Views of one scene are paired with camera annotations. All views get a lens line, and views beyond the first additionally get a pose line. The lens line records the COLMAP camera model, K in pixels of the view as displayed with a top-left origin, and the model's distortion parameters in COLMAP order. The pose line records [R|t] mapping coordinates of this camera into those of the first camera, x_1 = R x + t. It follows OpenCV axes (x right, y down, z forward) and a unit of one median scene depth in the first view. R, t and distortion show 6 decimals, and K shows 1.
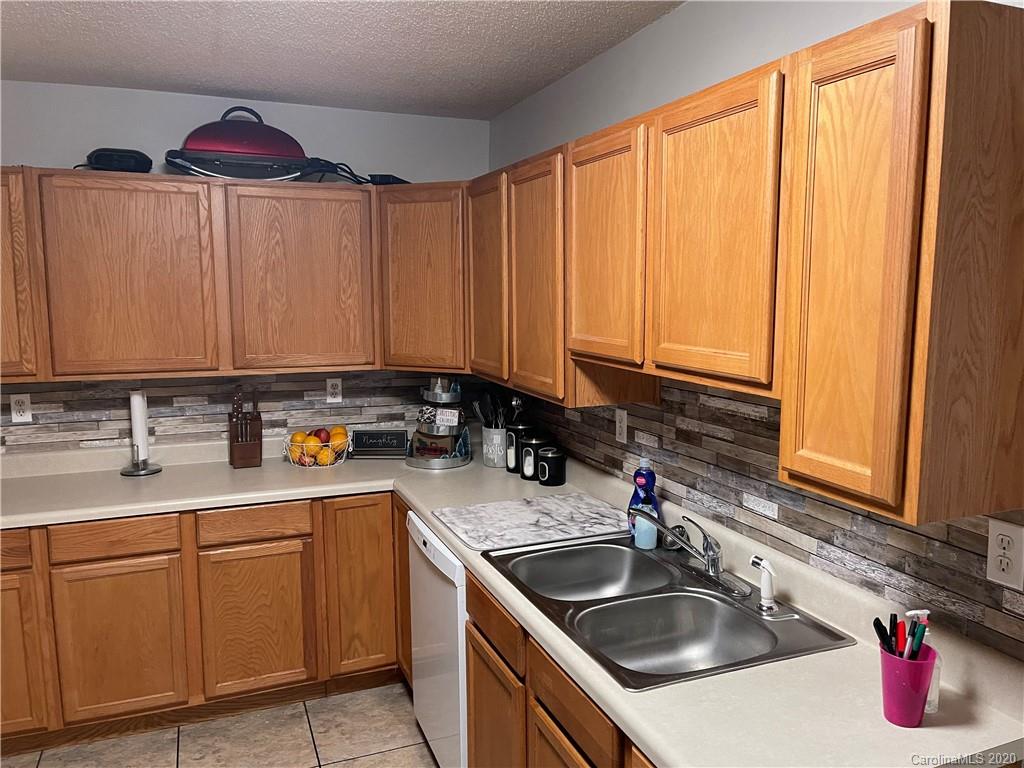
lens RADIAL K [[776.9, 0, 519.6], [0, 776.9, 381.3], [0, 0, 1]] dist [0.065916, -0.091796]
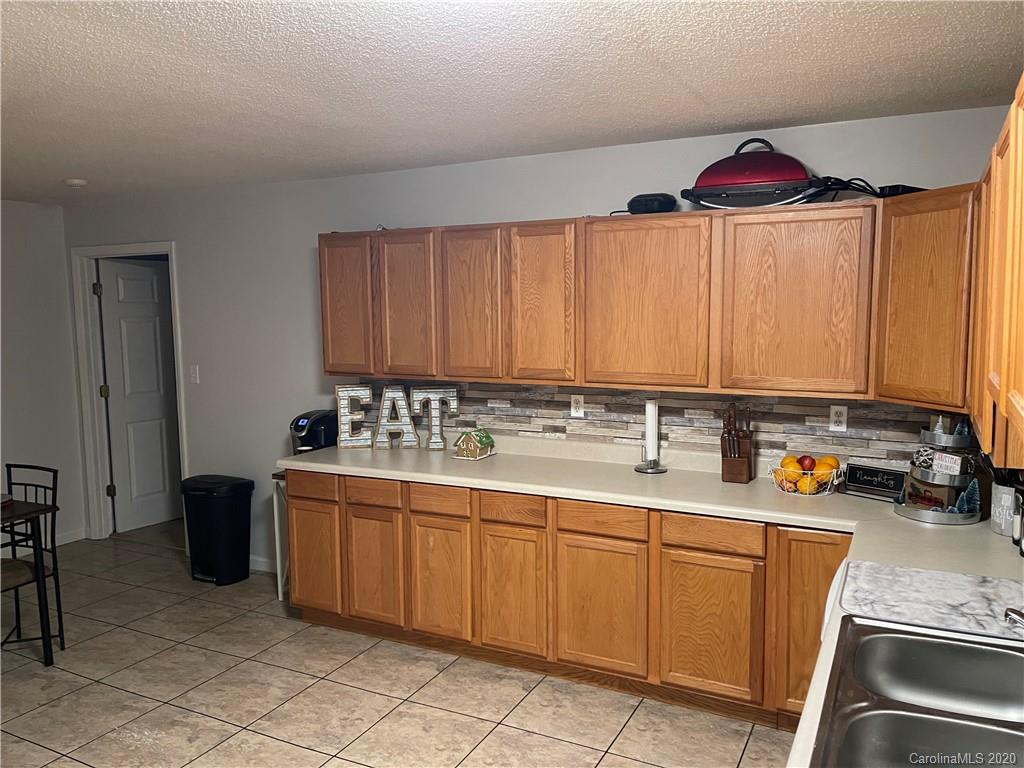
lens RADIAL K [[776.9, 0, 515.3], [0, 776.9, 386.4], [0, 0, 1]] dist [0.065916, -0.091796]
pose [[0.651150, 0.073089, -0.755422, 0.262017], [-0.086248, 0.996030, 0.022025, -0.016900], [0.754033, 0.050812, 0.654869, 0.096432]]
